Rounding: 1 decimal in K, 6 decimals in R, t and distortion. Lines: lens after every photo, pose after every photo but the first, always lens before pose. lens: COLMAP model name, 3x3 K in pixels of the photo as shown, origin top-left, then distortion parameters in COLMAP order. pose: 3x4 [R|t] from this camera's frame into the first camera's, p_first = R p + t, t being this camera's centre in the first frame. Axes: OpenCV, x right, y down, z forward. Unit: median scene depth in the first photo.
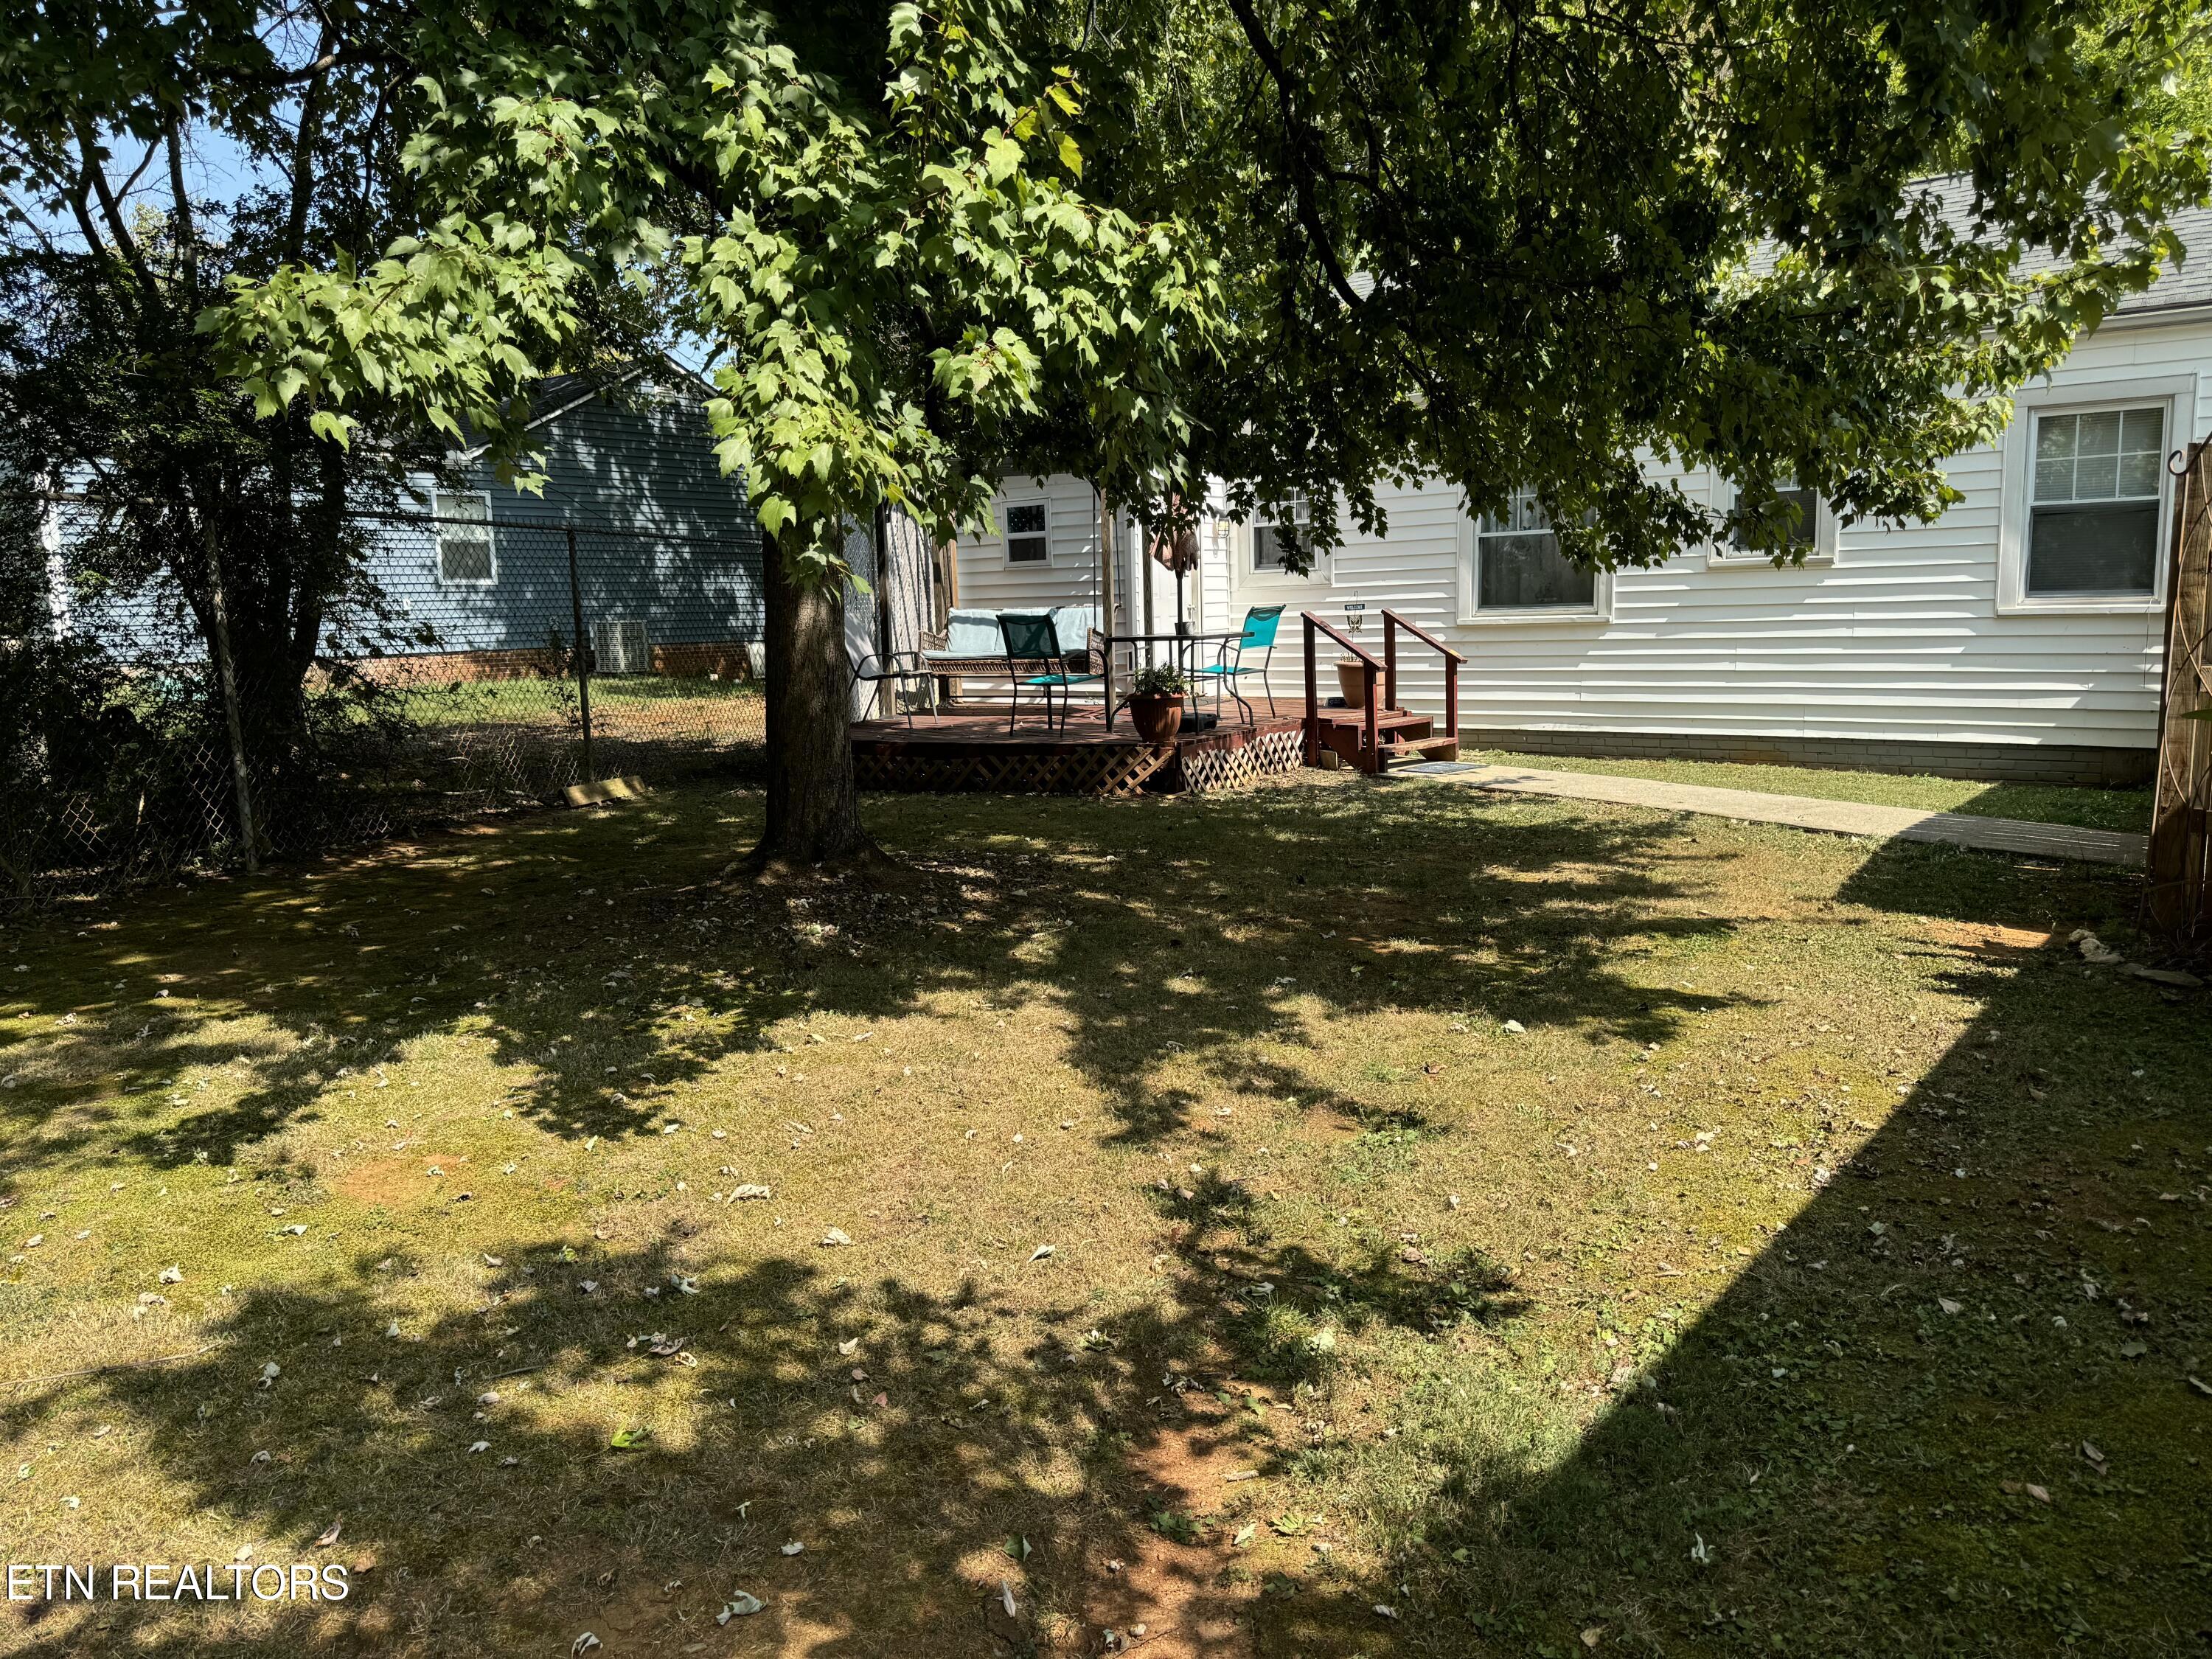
lens RADIAL K [[1544.1, 0, 1103.1], [0, 1544.1, 837.1], [0, 0, 1]] dist [0.118572, -0.179903]
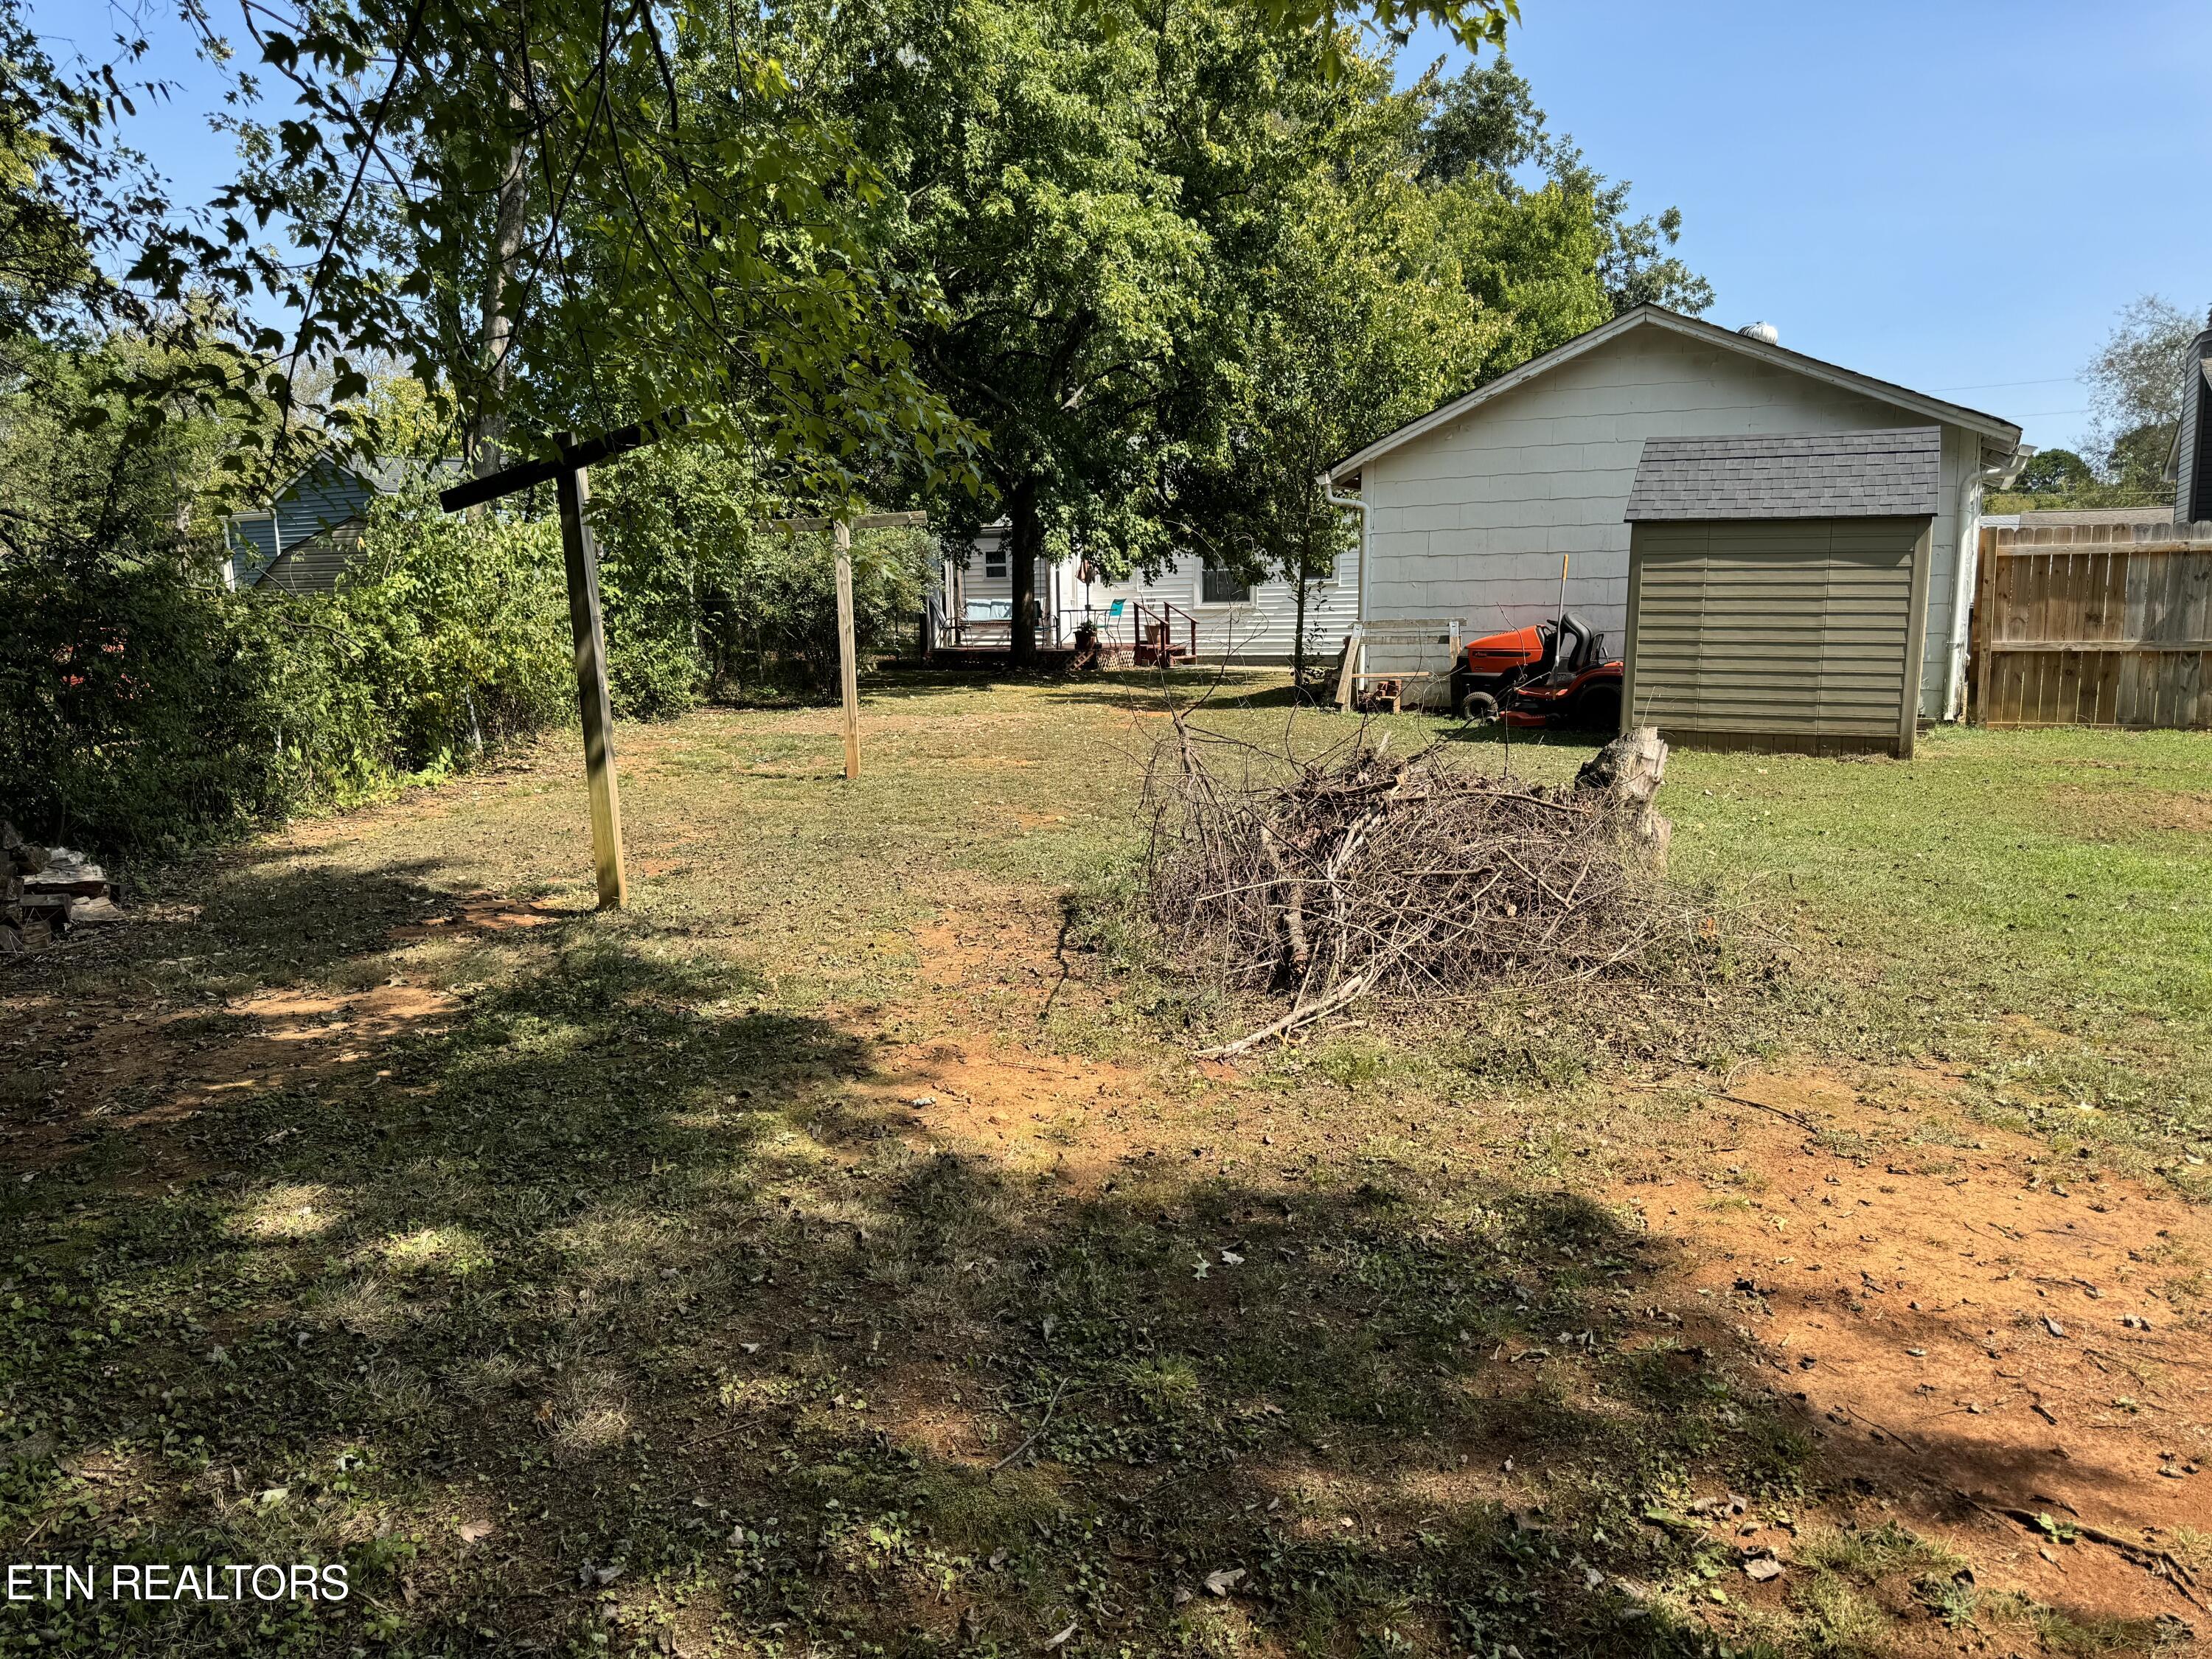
lens RADIAL K [[1544.1, 0, 1103.1], [0, 1544.1, 837.1], [0, 0, 1]] dist [0.118572, -0.179903]
pose [[0.982477, -0.015234, 0.185760, -0.391498], [0.016039, 0.999867, -0.002831, 0.239742], [-0.185693, 0.005761, 0.982591, -1.430074]]
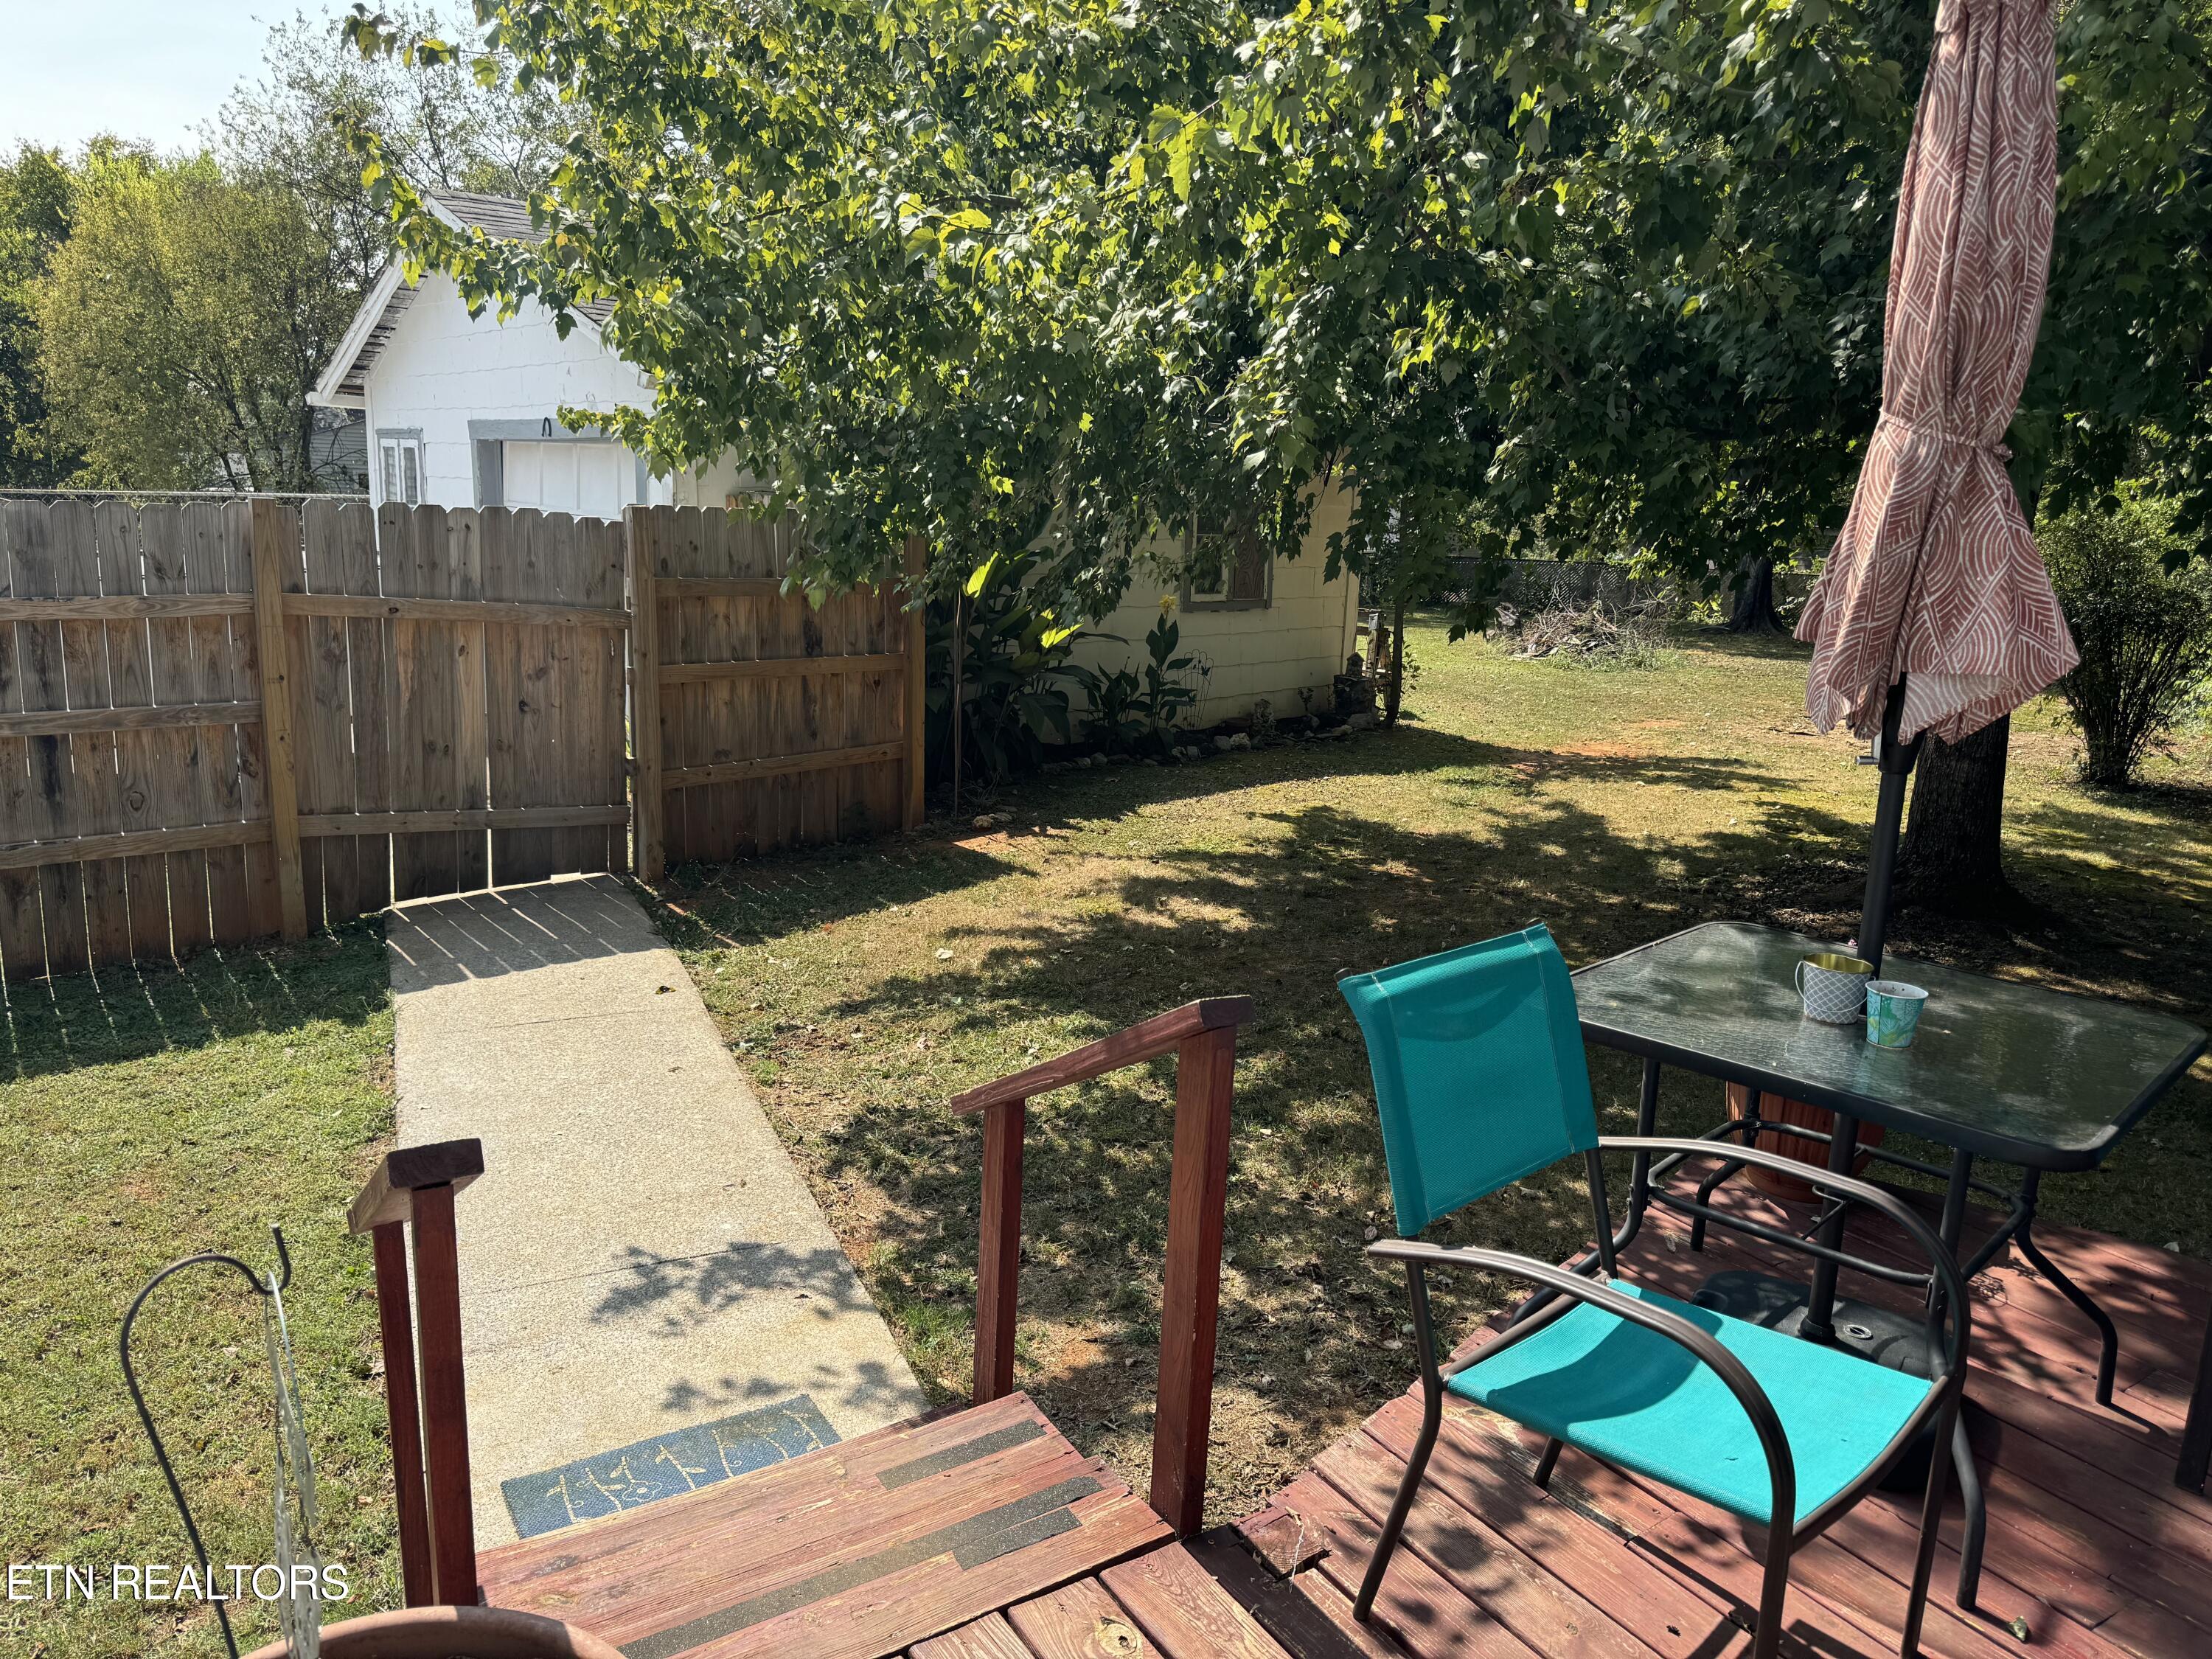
lens RADIAL K [[1544.1, 0, 1103.1], [0, 1544.1, 837.1], [0, 0, 1]] dist [0.118572, -0.179903]
pose [[-0.986748, -0.040409, 0.157150, 0.115189], [0.017512, 0.936316, 0.350720, -0.220504], [-0.161314, 0.348825, -0.923200, 1.130111]]
